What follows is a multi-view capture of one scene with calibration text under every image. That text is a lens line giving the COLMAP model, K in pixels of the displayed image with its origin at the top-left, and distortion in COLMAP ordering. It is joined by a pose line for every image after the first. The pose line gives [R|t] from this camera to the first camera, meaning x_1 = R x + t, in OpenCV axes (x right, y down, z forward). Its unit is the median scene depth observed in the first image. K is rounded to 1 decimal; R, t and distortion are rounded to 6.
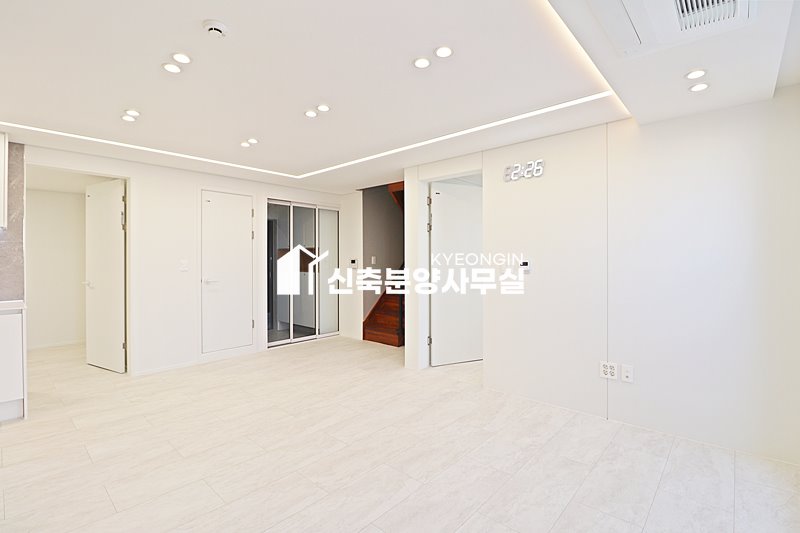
lens RADIAL K [[370.7, 0, 401.3], [0, 370.7, 263.9], [0, 0, 1]] dist [-0.002416, -0.011035]
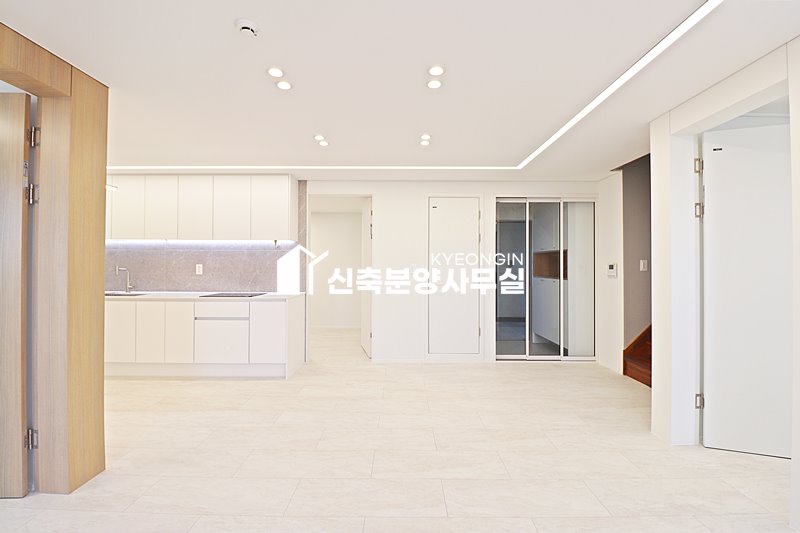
lens RADIAL K [[370.7, 0, 399.2], [0, 370.7, 261.4], [0, 0, 1]] dist [-0.002416, -0.011035]
pose [[0.663775, -0.003854, -0.747922, 0.249034], [-0.012547, 0.999789, -0.016287, 0.000481], [0.747827, 0.020194, 0.663586, 0.319165]]
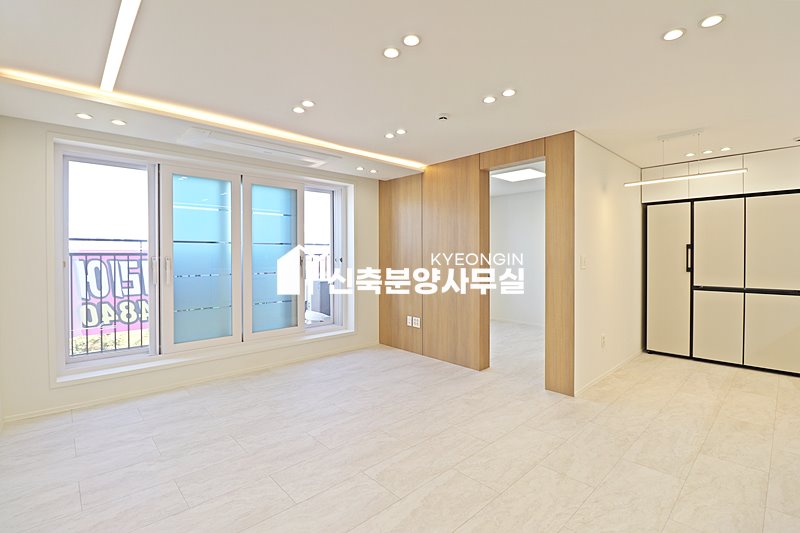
lens RADIAL K [[370.7, 0, 397.3], [0, 370.7, 259.5], [0, 0, 1]] dist [-0.002416, -0.011035]
pose [[-0.995805, 0.003547, 0.091430, -0.221739], [0.006097, 0.999600, 0.027627, -0.014731], [-0.091296, 0.028068, -0.995428, 1.337539]]
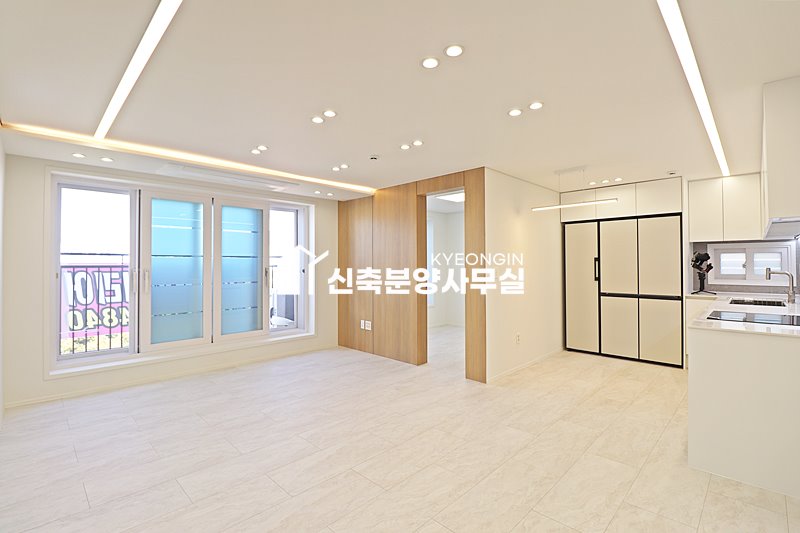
lens RADIAL K [[370.7, 0, 396.7], [0, 370.7, 261.0], [0, 0, 1]] dist [-0.002416, -0.011035]
pose [[-0.998689, 0.005843, 0.050845, -0.365840], [0.006123, 0.999967, 0.005346, -0.024642], [-0.050812, 0.005650, -0.998692, 1.530536]]
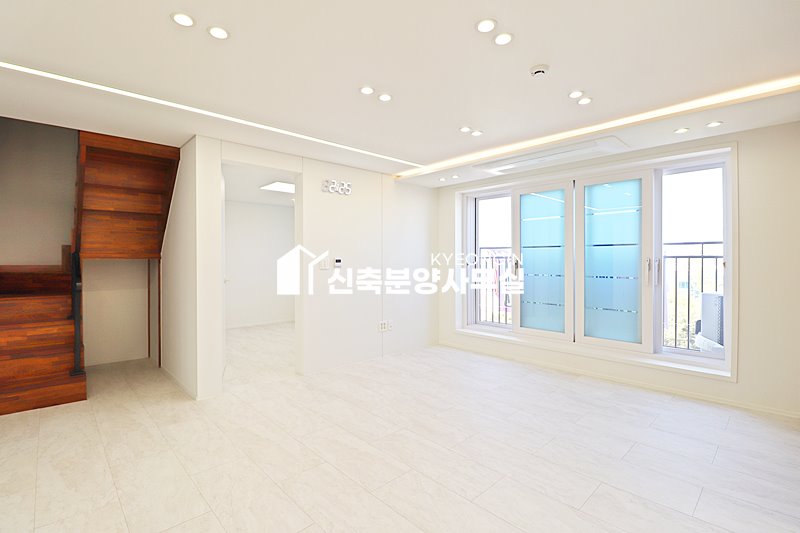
lens RADIAL K [[370.7, 0, 398.0], [0, 370.7, 261.1], [0, 0, 1]] dist [-0.002416, -0.011035]
pose [[0.081613, -0.001690, 0.996663, -0.888856], [0.014415, 0.999896, 0.000515, 0.003169], [-0.996560, 0.014325, 0.081629, 0.677467]]
